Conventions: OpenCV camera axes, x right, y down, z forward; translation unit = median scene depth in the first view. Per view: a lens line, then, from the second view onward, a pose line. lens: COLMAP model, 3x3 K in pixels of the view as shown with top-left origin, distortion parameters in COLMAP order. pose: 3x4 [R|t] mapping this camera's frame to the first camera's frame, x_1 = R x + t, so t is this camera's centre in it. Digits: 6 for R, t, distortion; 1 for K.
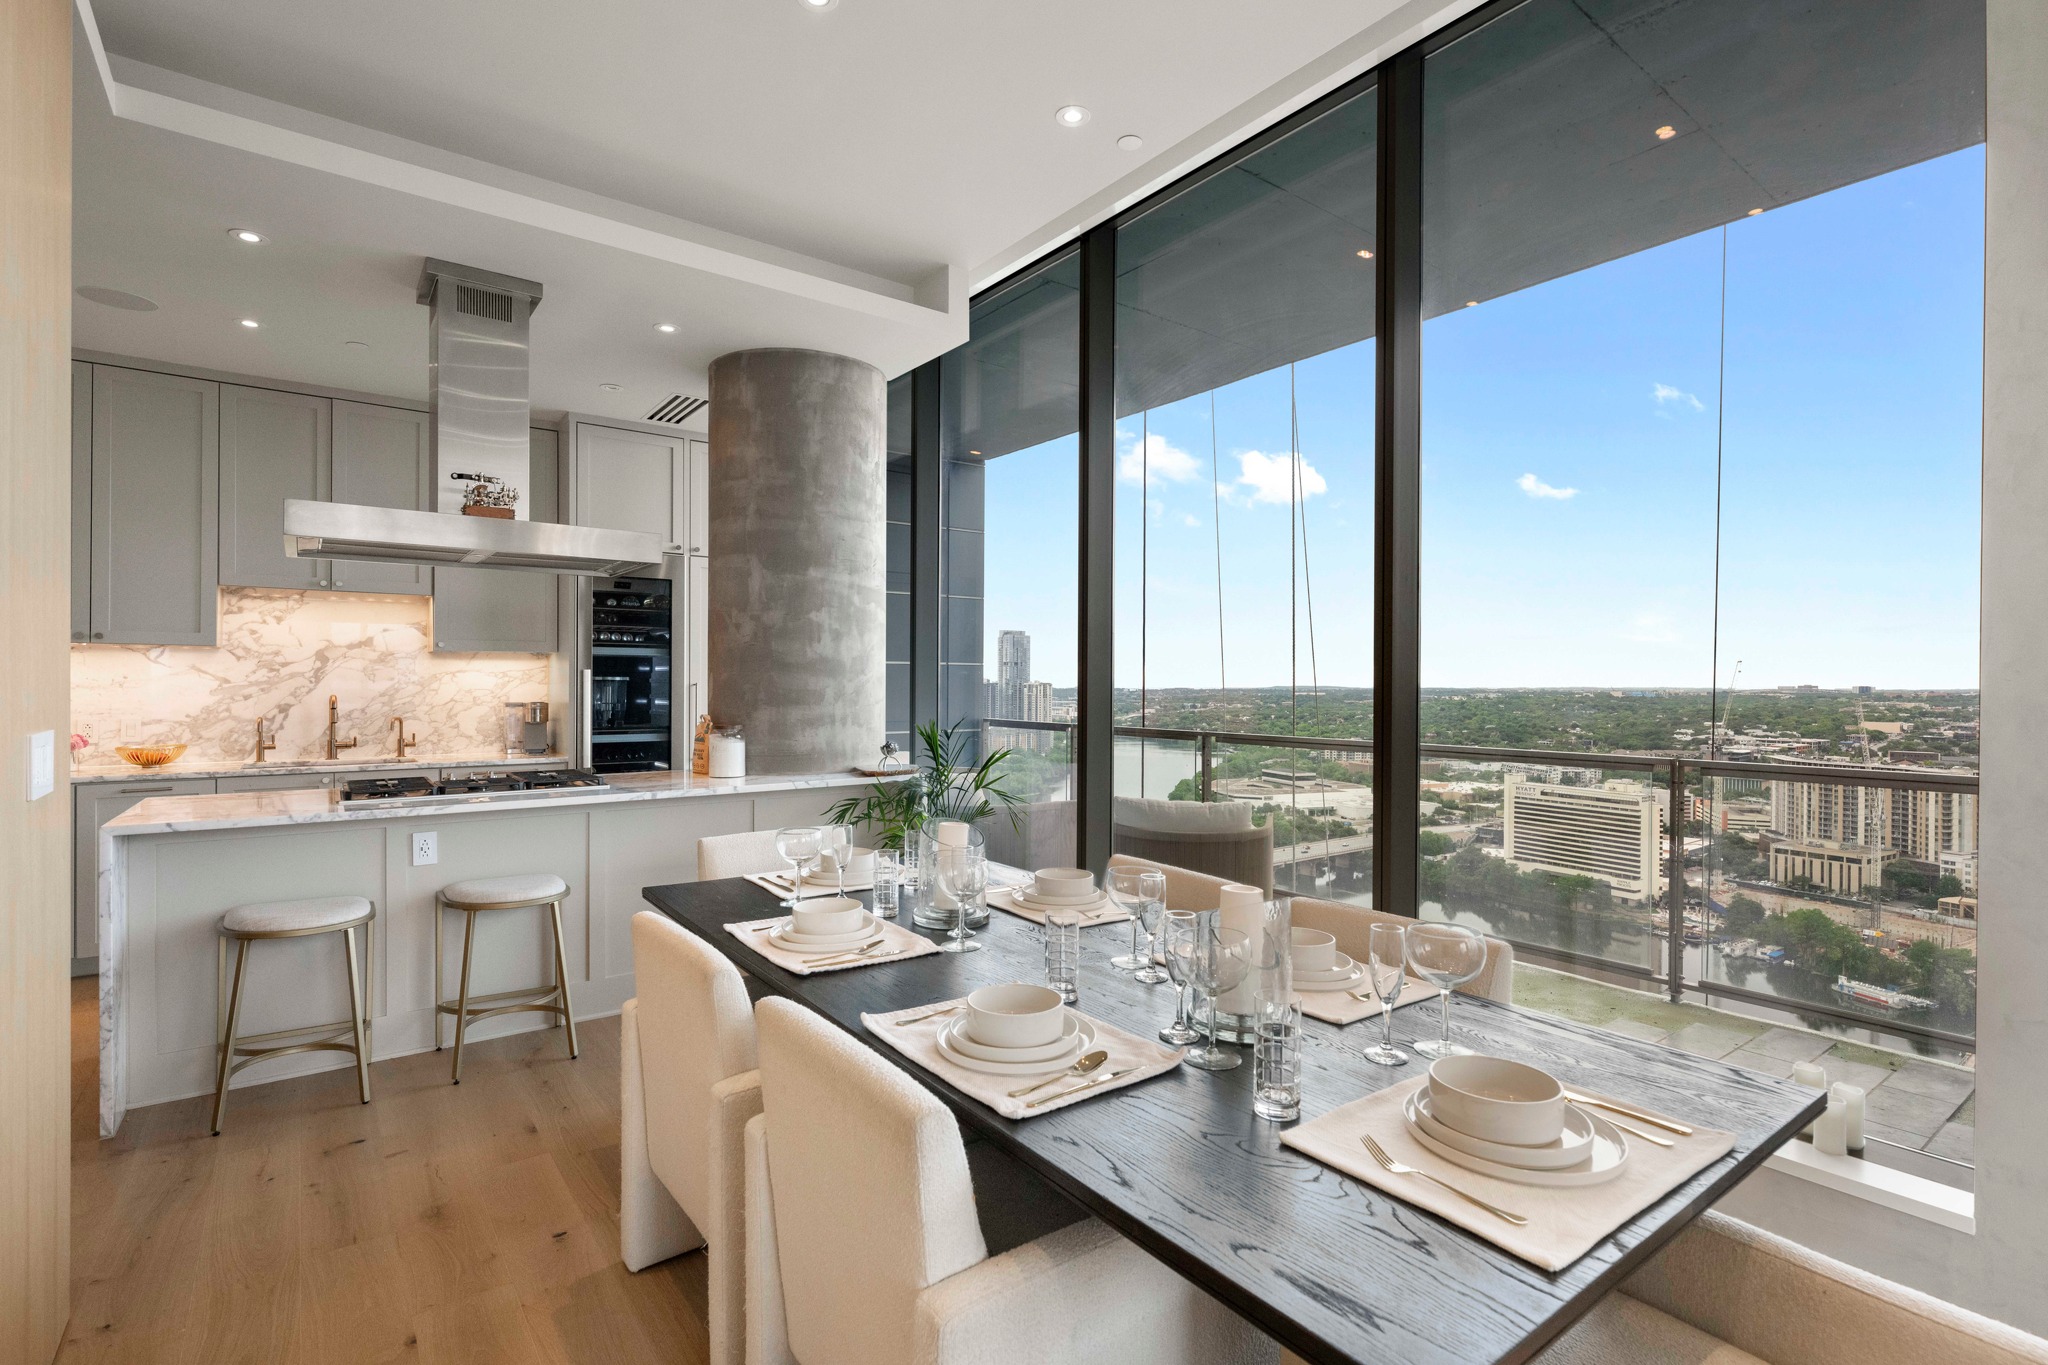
lens RADIAL K [[954.0, 0, 1011.5], [0, 954.0, 680.3], [0, 0, 1]] dist [-0.001716, 0.000233]
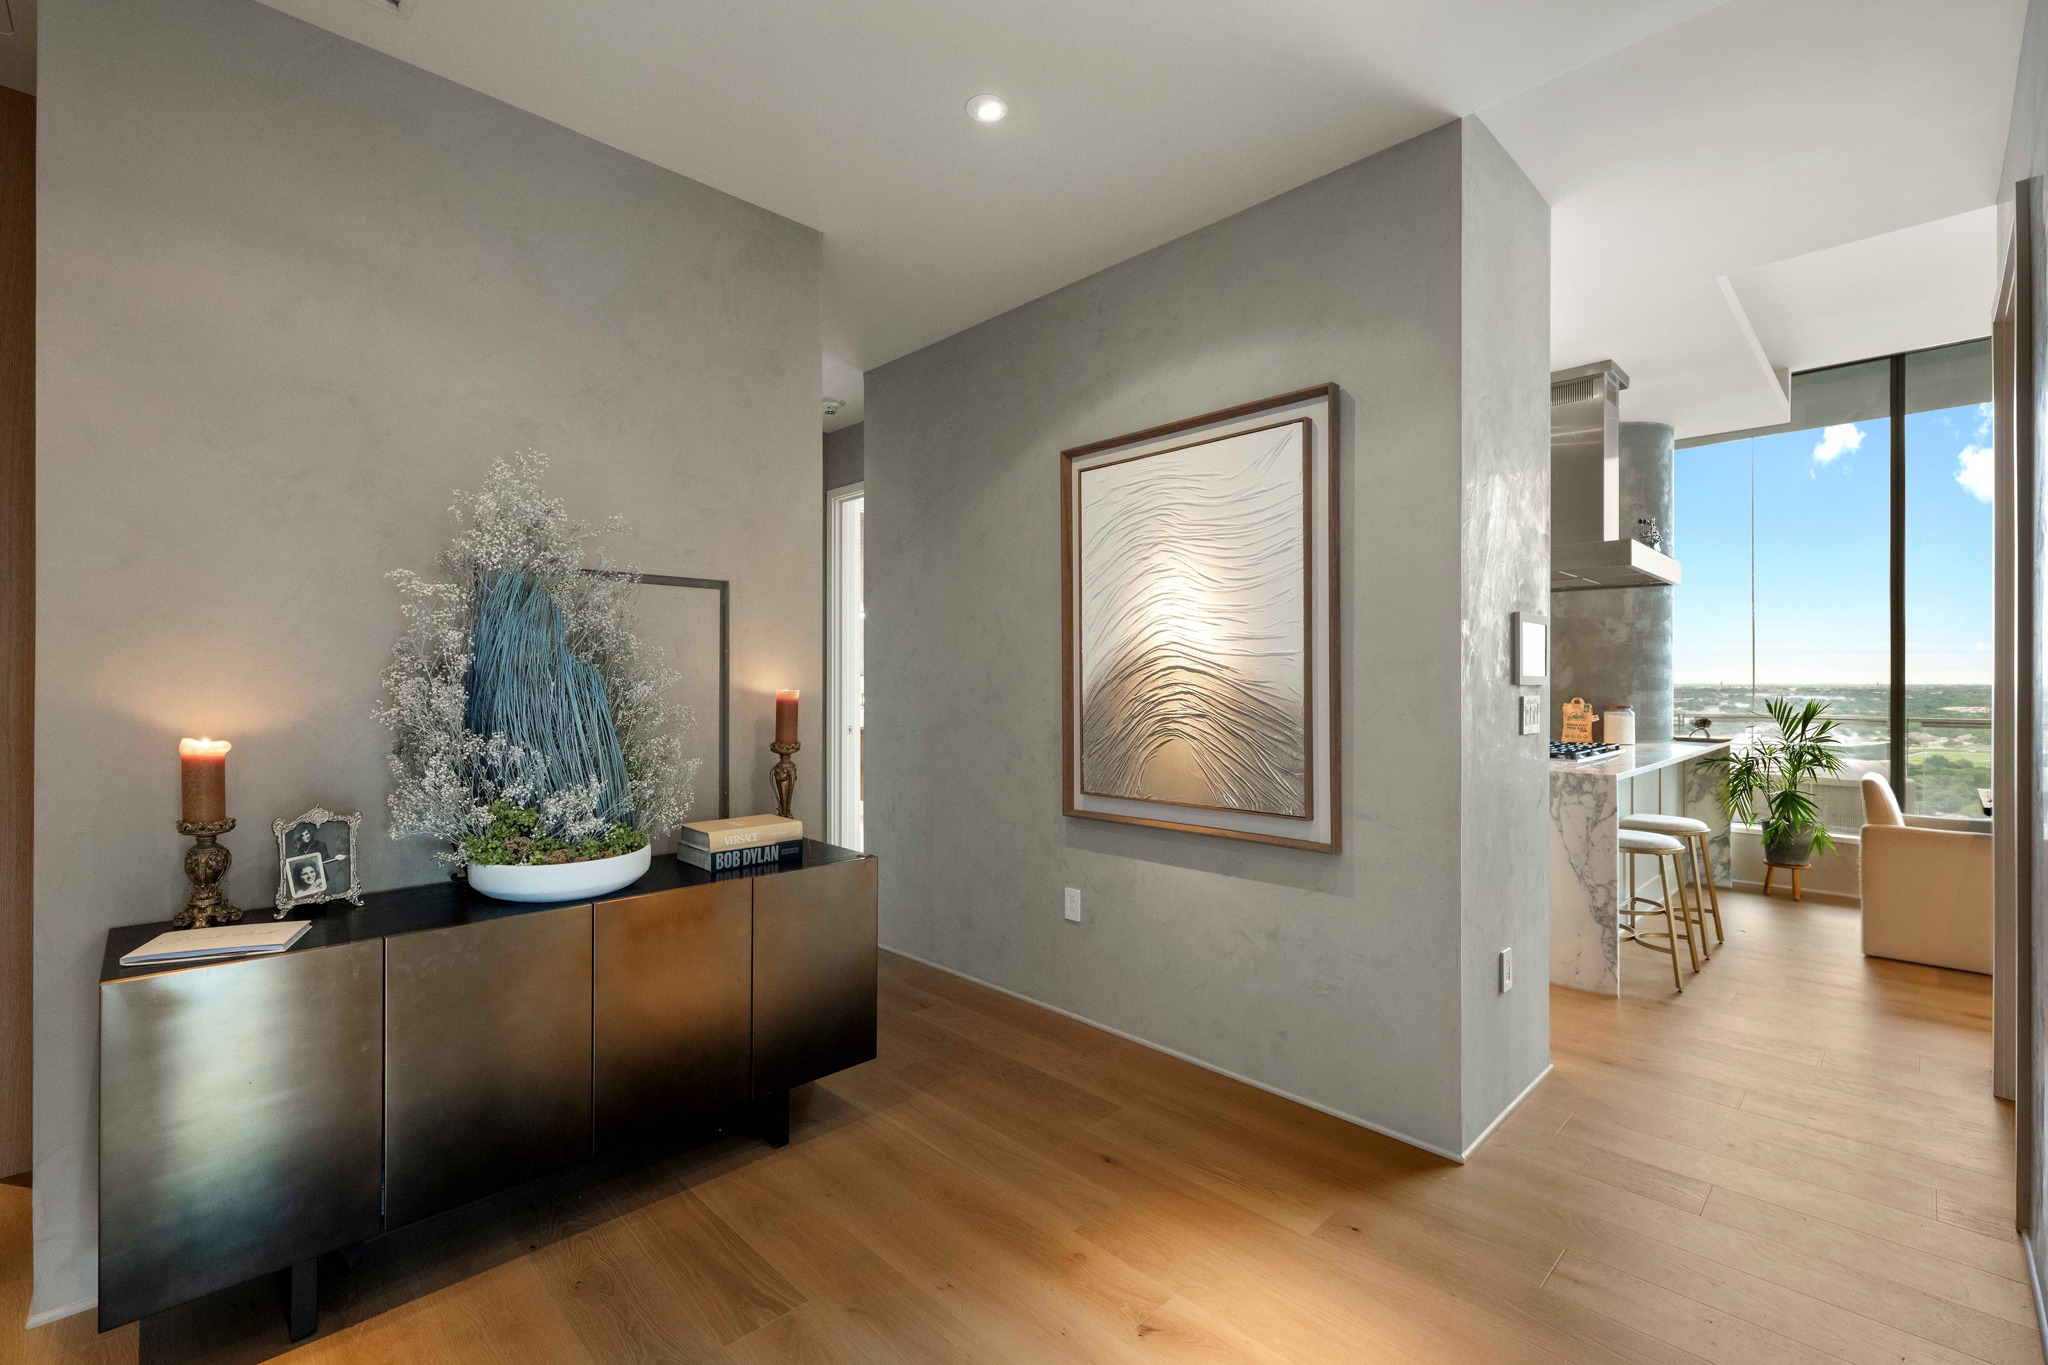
lens RADIAL K [[905.2, 0, 1034.6], [0, 905.2, 680.0], [0, 0, 1]] dist [0.009106, 0.001176]
pose [[0.987405, -0.003167, 0.158180, -1.090019], [0.002700, 0.999991, 0.003166, 0.004471], [-0.158189, -0.002699, 0.987405, -0.103040]]
